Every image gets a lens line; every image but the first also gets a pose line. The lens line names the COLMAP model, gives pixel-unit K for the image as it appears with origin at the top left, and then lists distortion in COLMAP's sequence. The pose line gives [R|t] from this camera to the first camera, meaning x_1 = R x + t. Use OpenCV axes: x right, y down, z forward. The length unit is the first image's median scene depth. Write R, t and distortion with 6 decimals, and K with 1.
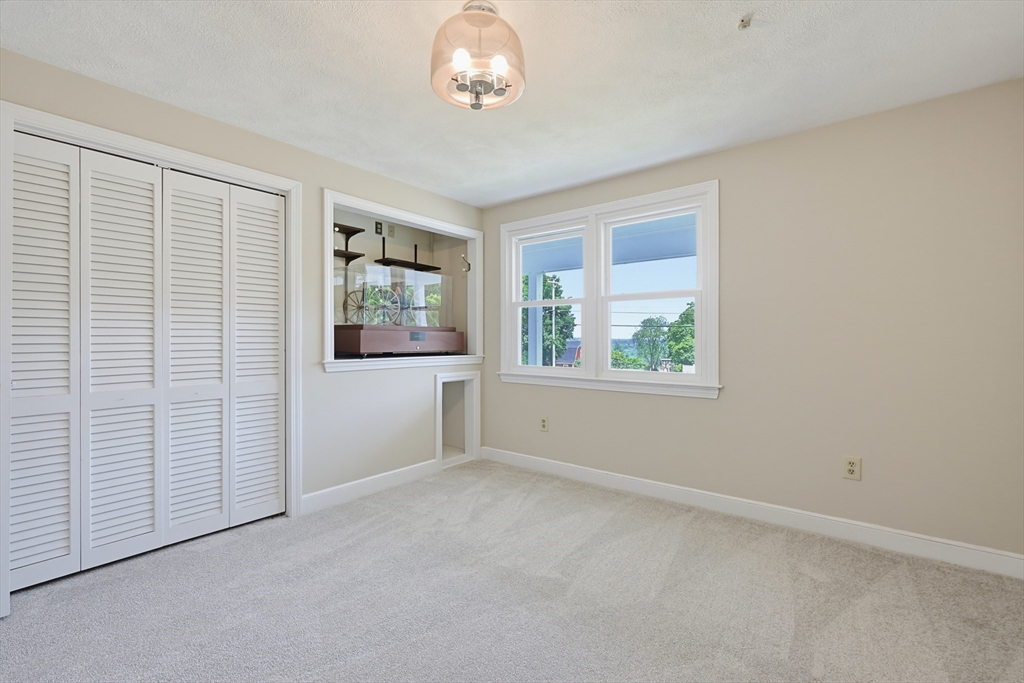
lens RADIAL K [[438.6, 0, 509.1], [0, 438.6, 336.7], [0, 0, 1]] dist [0.004006, -0.000285]
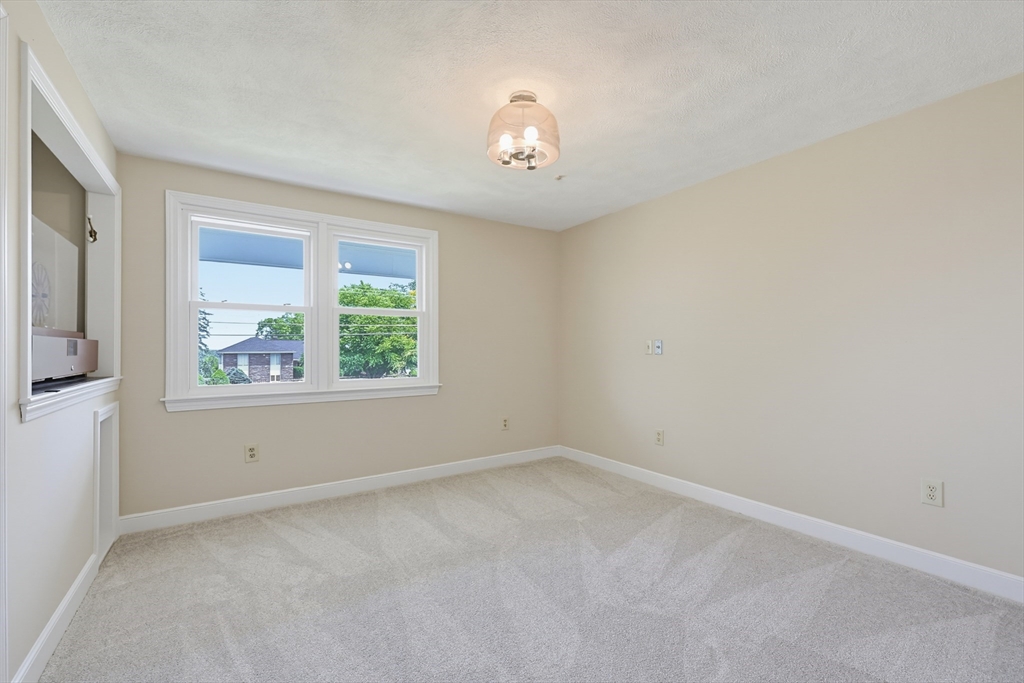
lens RADIAL K [[438.6, 0, 518.4], [0, 438.6, 344.0], [0, 0, 1]] dist [0.004006, -0.000285]
pose [[0.314228, 0.008970, 0.949305, -0.621497], [0.000649, 0.999953, -0.009663, 0.001198], [-0.949347, 0.003652, 0.314208, 0.294258]]
